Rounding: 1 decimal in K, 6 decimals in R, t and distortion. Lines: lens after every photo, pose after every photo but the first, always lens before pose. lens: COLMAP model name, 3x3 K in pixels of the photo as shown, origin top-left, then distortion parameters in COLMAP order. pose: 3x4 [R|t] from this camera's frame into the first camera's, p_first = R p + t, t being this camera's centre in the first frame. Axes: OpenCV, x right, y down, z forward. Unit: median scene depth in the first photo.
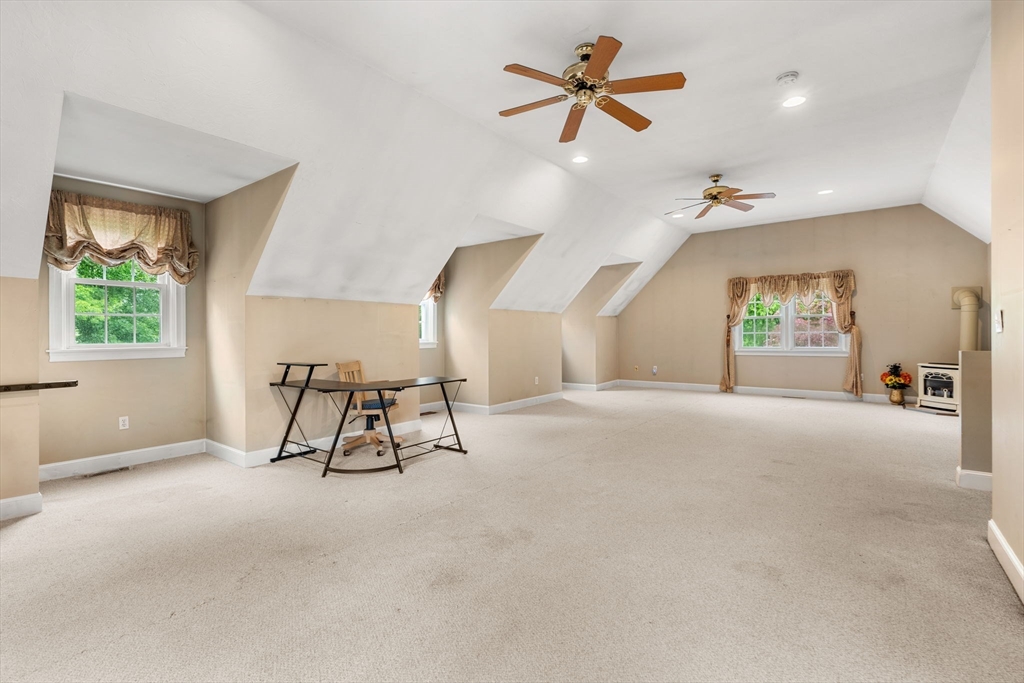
lens RADIAL K [[471.5, 0, 492.6], [0, 471.5, 331.8], [0, 0, 1]] dist [-0.006625, 0.000844]
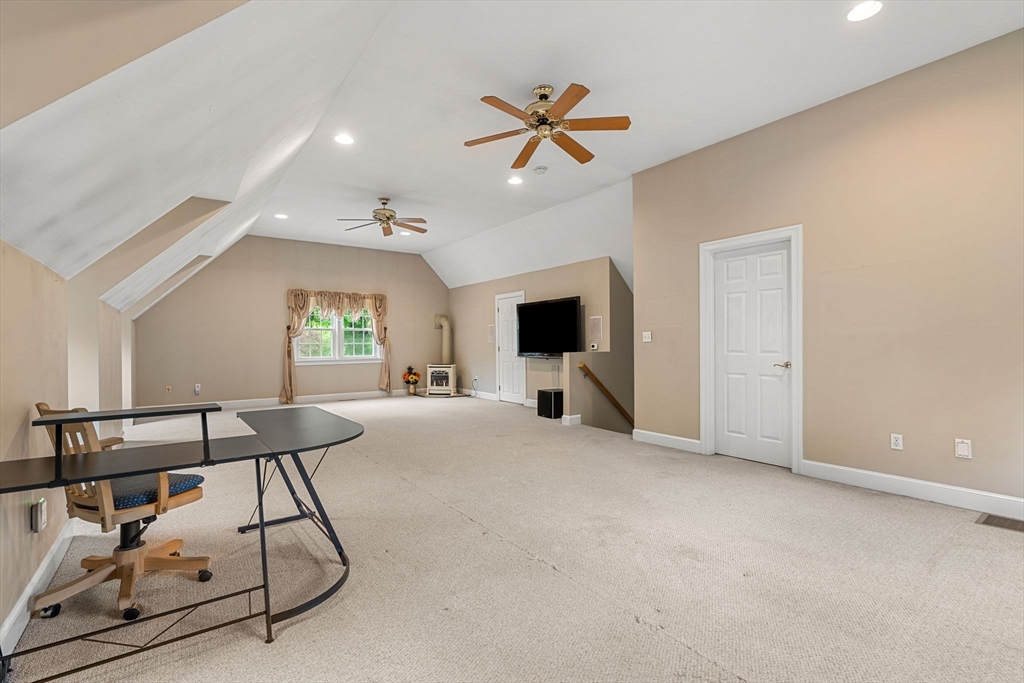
lens RADIAL K [[471.5, 0, 511.4], [0, 471.5, 346.9], [0, 0, 1]] dist [-0.006625, 0.000844]
pose [[0.249979, -0.001942, 0.968249, -0.429915], [-0.001569, 0.999996, 0.002411, 0.007393], [-0.968250, -0.002122, 0.249975, 0.371713]]
